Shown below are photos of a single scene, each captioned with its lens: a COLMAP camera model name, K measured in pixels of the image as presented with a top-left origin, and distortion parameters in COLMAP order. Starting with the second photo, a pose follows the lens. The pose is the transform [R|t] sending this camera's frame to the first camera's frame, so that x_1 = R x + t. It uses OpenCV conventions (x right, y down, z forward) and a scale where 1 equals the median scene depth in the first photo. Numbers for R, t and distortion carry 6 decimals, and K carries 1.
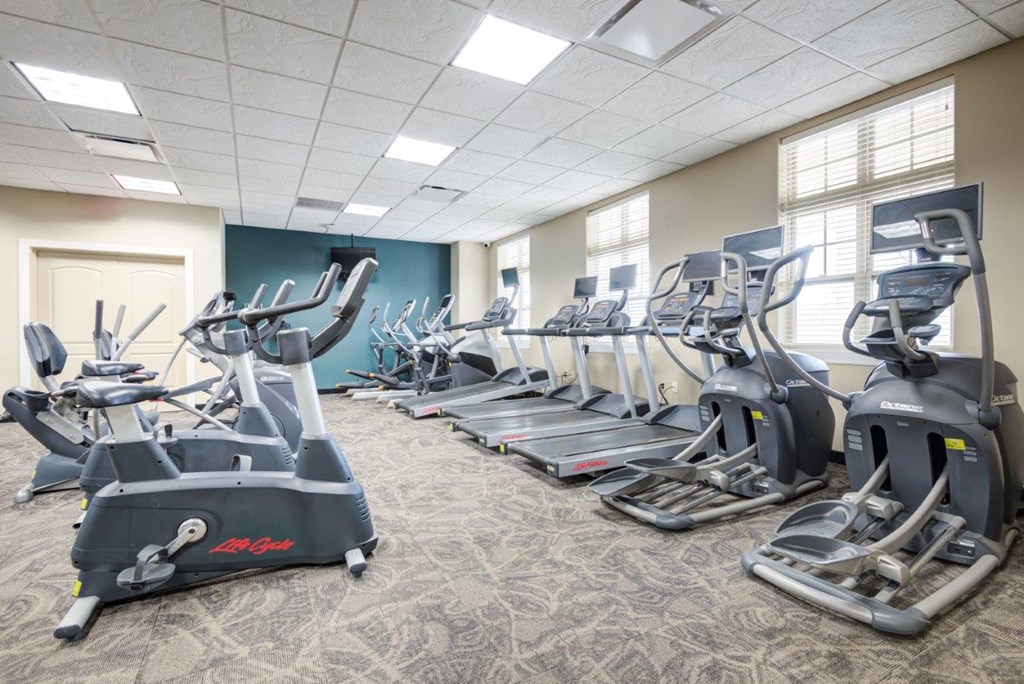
lens RADIAL K [[466.1, 0, 506.3], [0, 466.1, 348.5], [0, 0, 1]] dist [0.001942, 0.000244]
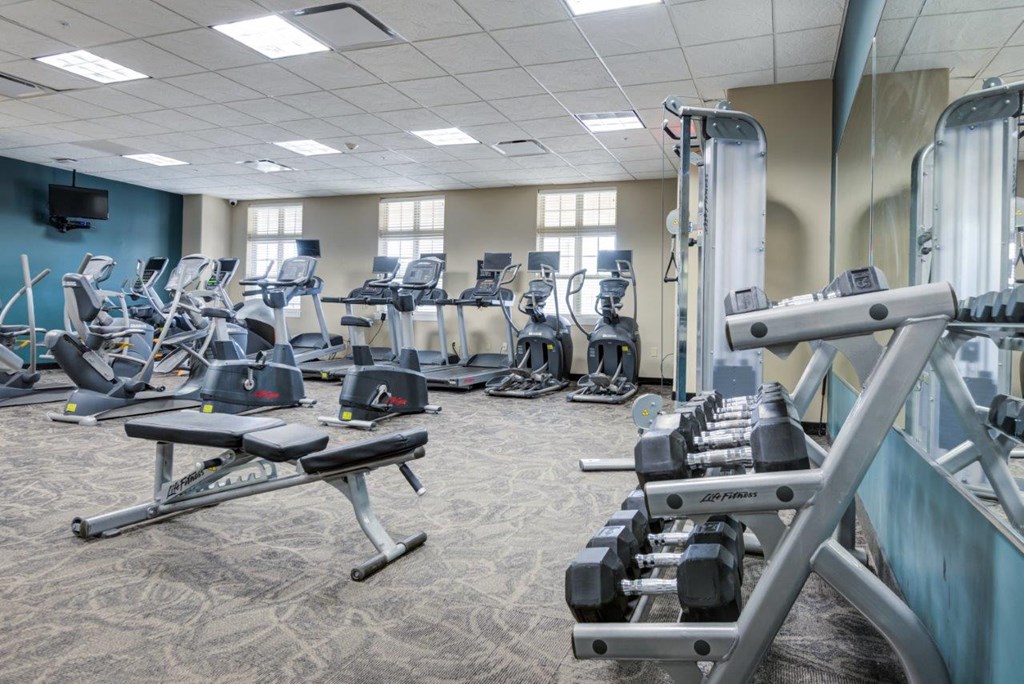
lens RADIAL K [[698.9, 0, 512.0], [0, 698.9, 342.0], [0, 0, 1]] dist [-0.001153, -0.000389]
pose [[0.754266, 0.001257, 0.656568, -1.294051], [-0.007394, 0.999951, 0.006580, 0.088725], [-0.656527, -0.009818, 0.754239, -0.954007]]
